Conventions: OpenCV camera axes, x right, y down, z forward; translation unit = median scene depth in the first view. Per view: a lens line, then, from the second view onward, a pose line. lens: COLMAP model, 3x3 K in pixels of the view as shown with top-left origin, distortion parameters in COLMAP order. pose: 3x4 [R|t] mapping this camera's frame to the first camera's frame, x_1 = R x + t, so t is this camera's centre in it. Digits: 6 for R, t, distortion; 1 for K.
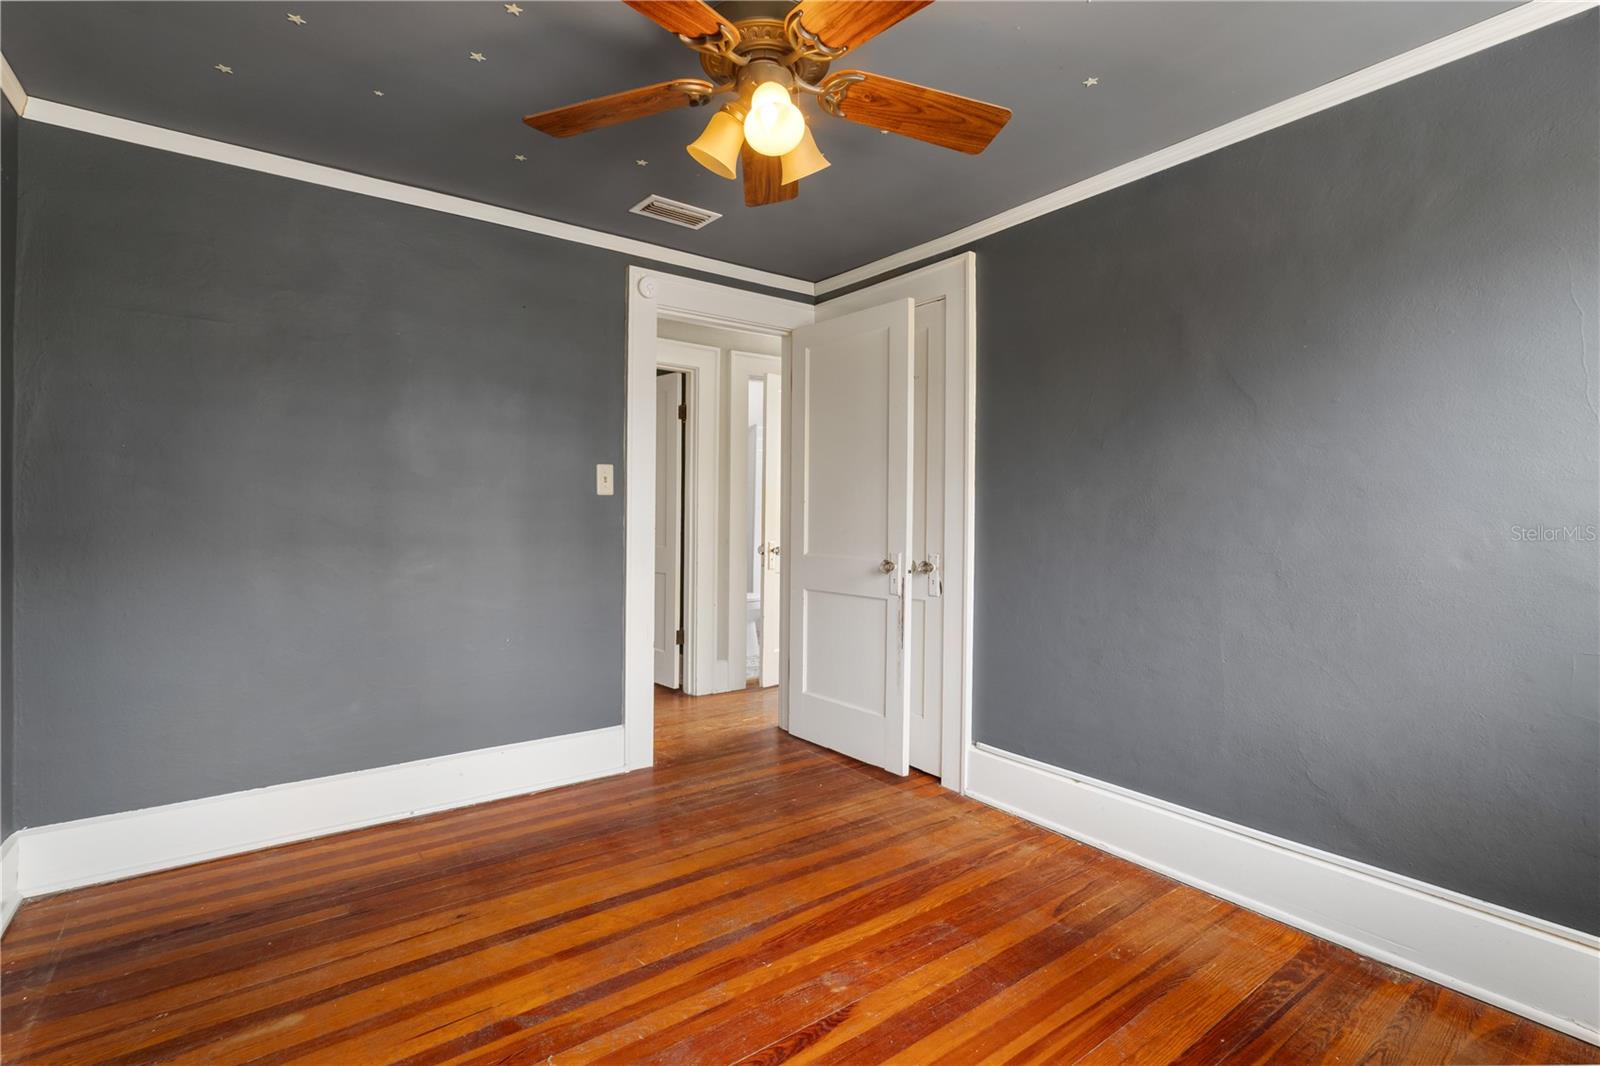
lens RADIAL K [[752.3, 0, 798.8], [0, 752.3, 521.9], [0, 0, 1]] dist [-0.015458, 0.001991]
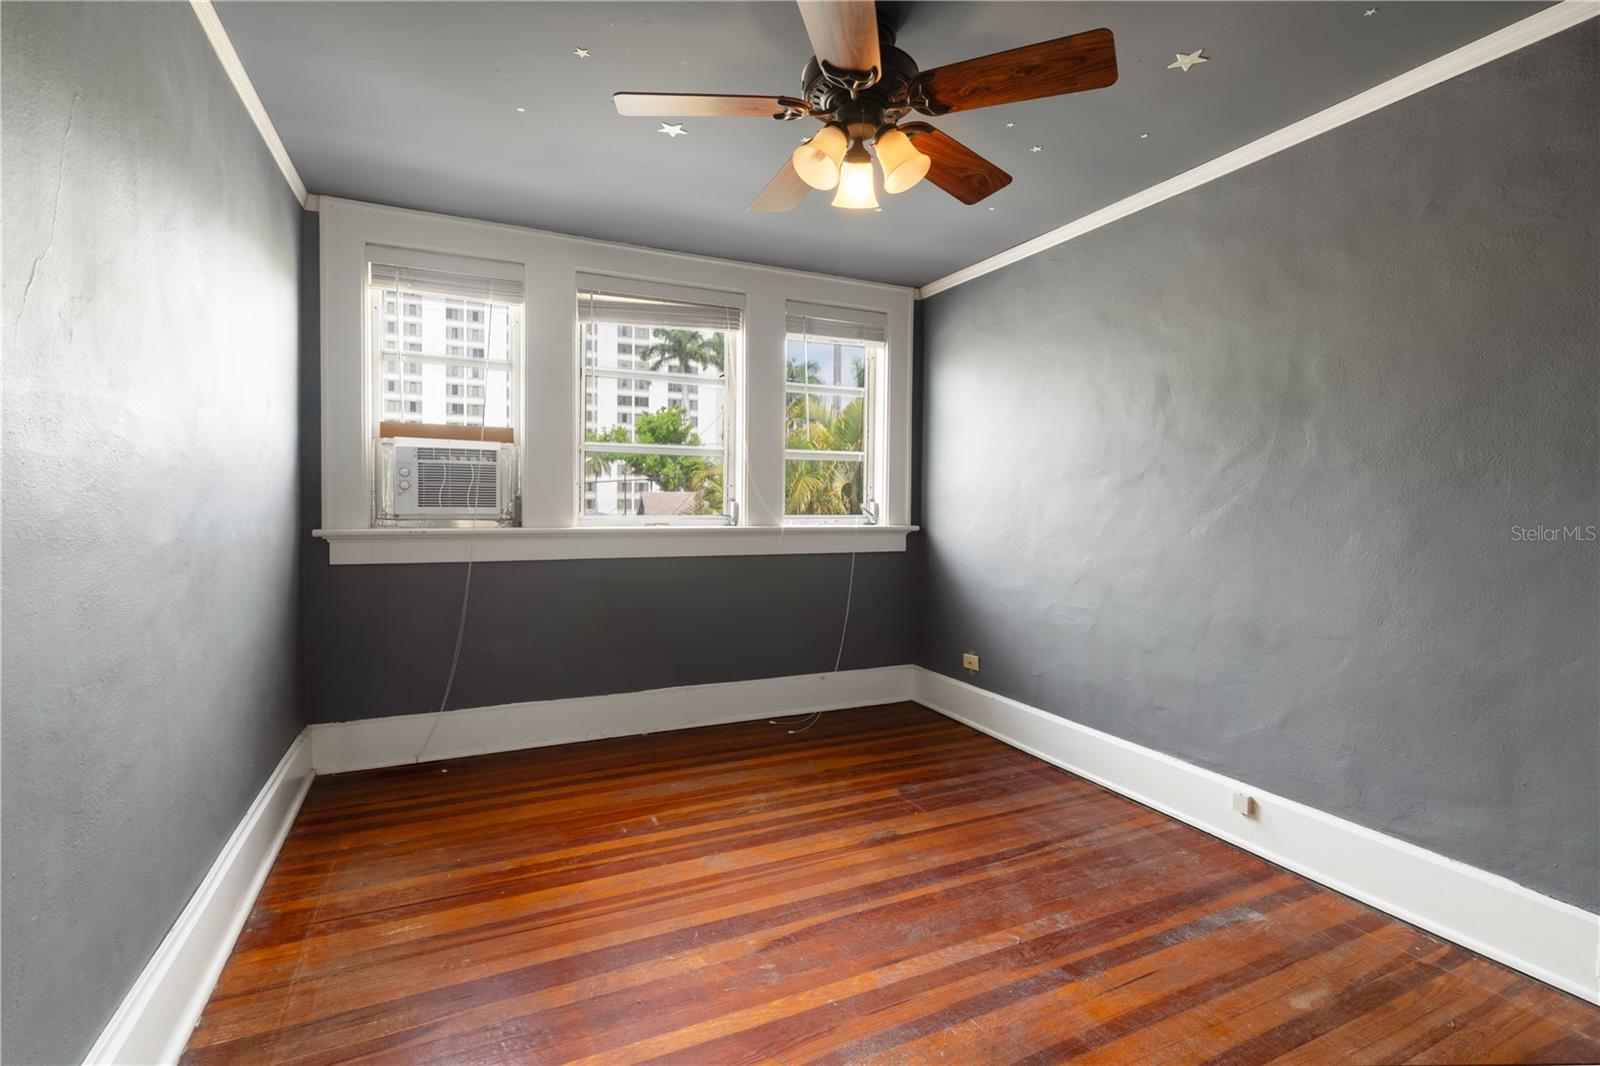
lens RADIAL K [[752.3, 0, 801.0], [0, 752.3, 535.0], [0, 0, 1]] dist [-0.015458, 0.001991]
pose [[-0.981756, -0.029152, 0.187895, -0.153652], [-0.016583, 0.997539, 0.068125, -0.030644], [-0.189418, 0.063766, -0.979824, 1.802334]]
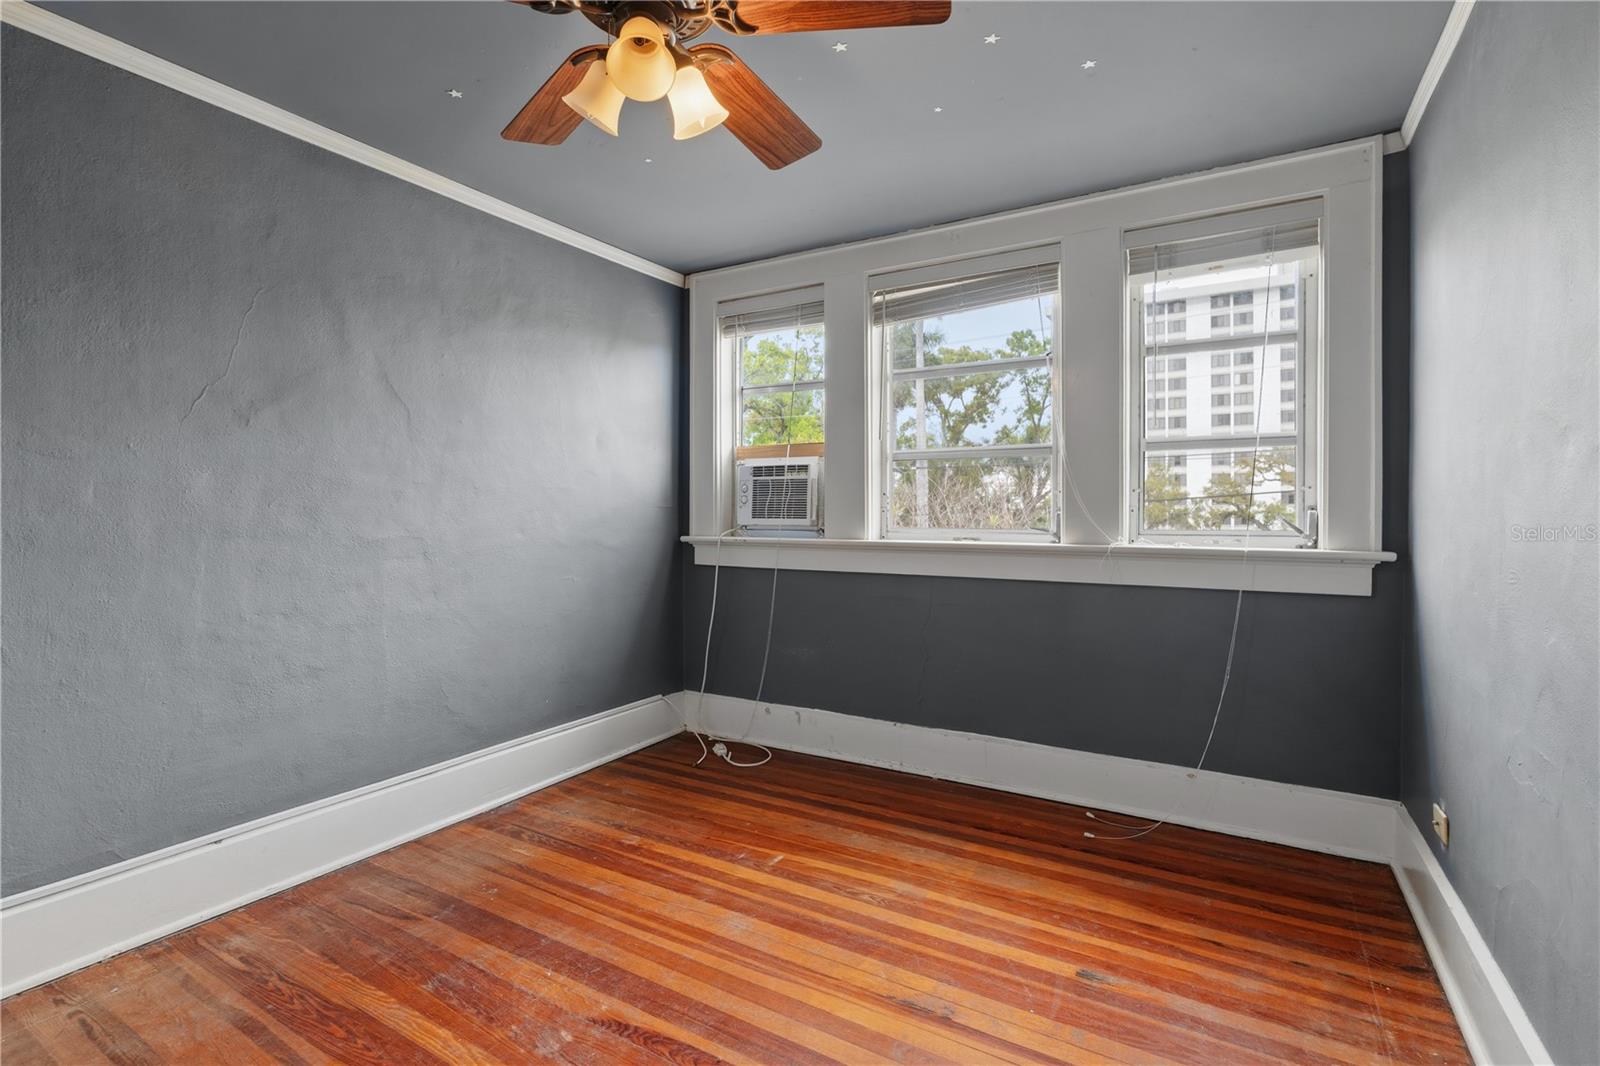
lens RADIAL K [[752.3, 0, 792.5], [0, 752.3, 522.4], [0, 0, 1]] dist [-0.015458, 0.001991]
pose [[-0.378730, -0.023698, 0.925204, -0.795735], [0.013659, 0.999420, 0.031190, -0.014199], [-0.925407, 0.024449, -0.378186, 0.988364]]
